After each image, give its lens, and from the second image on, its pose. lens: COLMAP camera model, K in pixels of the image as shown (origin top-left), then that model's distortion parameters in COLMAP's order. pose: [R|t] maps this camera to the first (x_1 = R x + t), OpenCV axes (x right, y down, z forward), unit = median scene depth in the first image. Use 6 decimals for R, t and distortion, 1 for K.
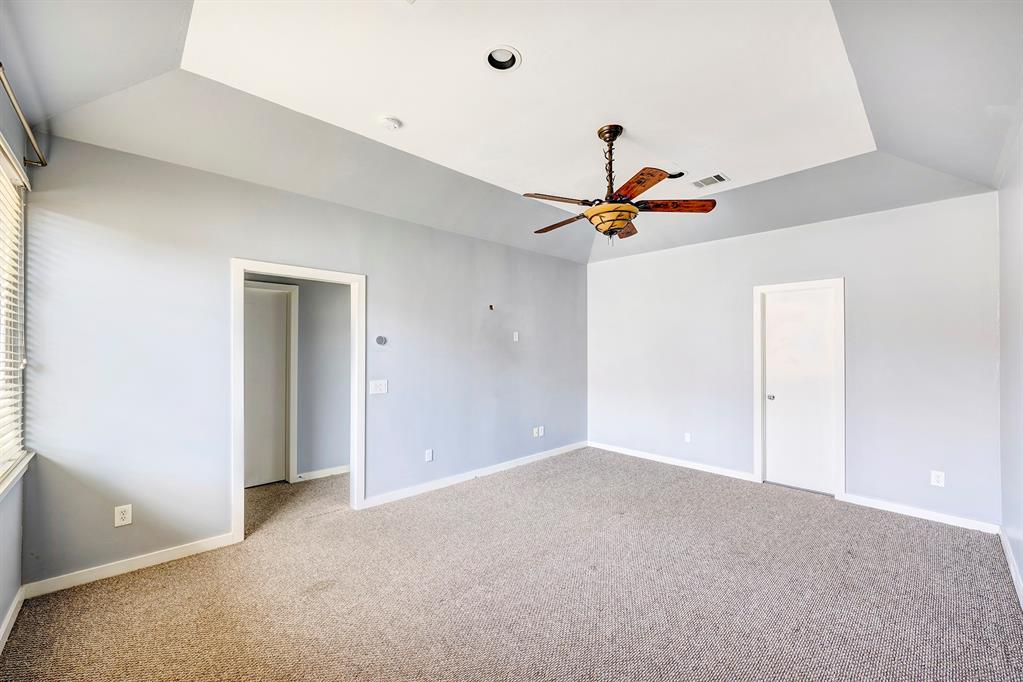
lens RADIAL K [[403.9, 0, 509.8], [0, 403.9, 343.9], [0, 0, 1]] dist [-0.002434, -0.000438]
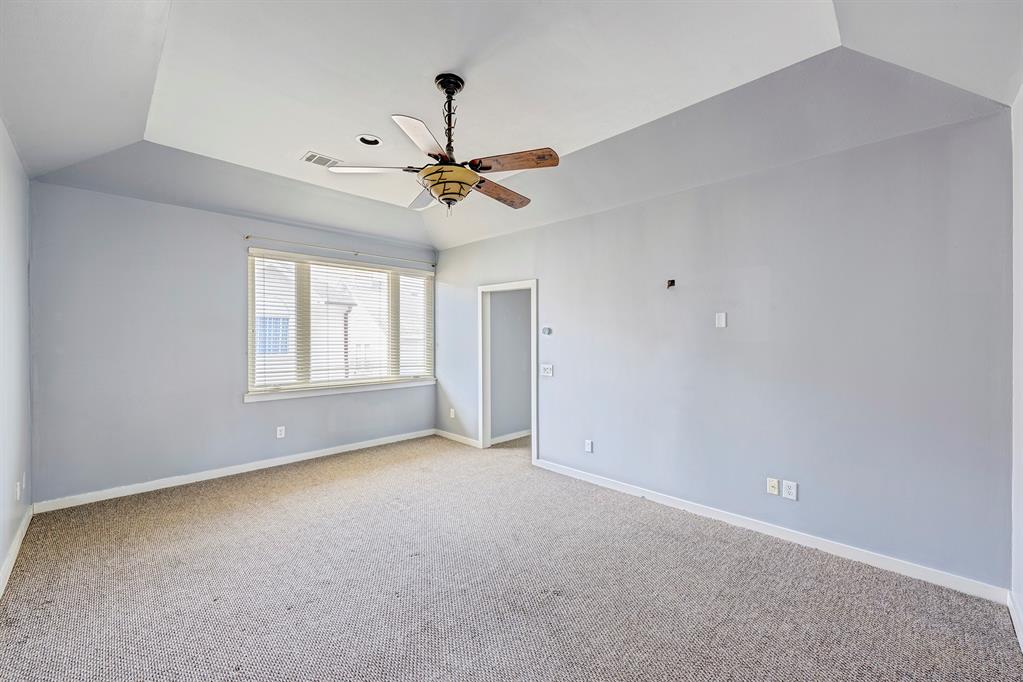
lens RADIAL K [[403.9, 0, 507.0], [0, 403.9, 339.0], [0, 0, 1]] dist [-0.002434, -0.000438]
pose [[0.033043, -0.000224, -0.999454, 0.870740], [0.003726, 0.999993, -0.000101, 0.014511], [0.999447, -0.003721, 0.033044, 0.853326]]
